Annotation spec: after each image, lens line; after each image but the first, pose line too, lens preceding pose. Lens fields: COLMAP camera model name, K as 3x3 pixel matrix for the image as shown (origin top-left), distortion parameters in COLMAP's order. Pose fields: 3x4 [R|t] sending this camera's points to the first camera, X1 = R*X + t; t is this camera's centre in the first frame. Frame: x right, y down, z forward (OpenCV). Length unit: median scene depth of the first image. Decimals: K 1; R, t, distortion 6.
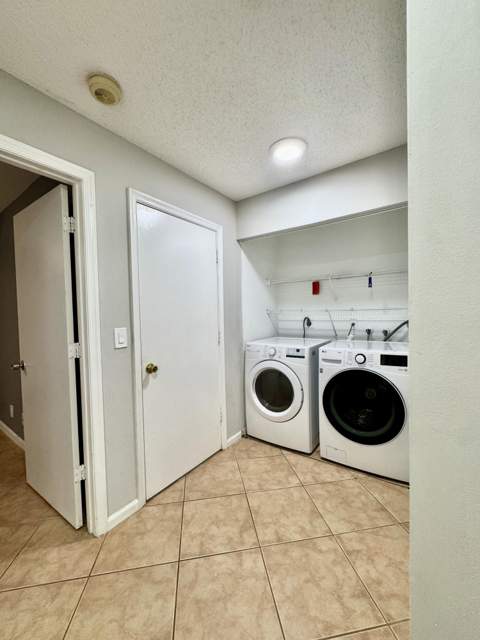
lens RADIAL K [[257.2, 0, 240.0], [0, 257.2, 320.0], [0, 0, 1]] dist [-0.001294, 0.000427]
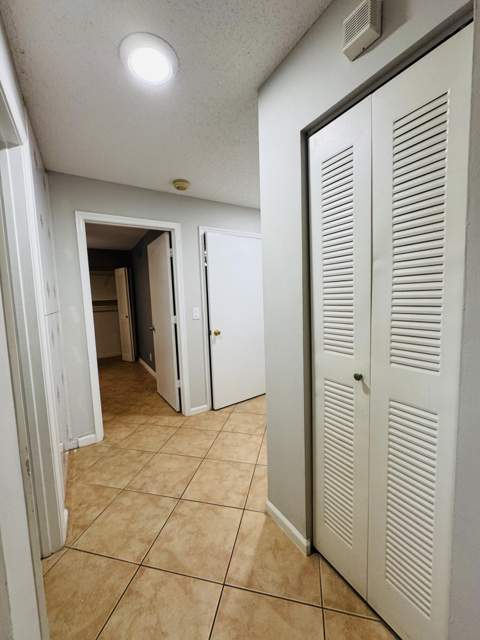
lens RADIAL K [[257.2, 0, 240.0], [0, 257.2, 320.0], [0, 0, 1]] dist [-0.001294, 0.000427]
pose [[0.924016, 0.029121, -0.381243, 0.532125], [0.001426, 0.996826, 0.079599, -0.027659], [0.382351, -0.074094, 0.921042, -0.563922]]
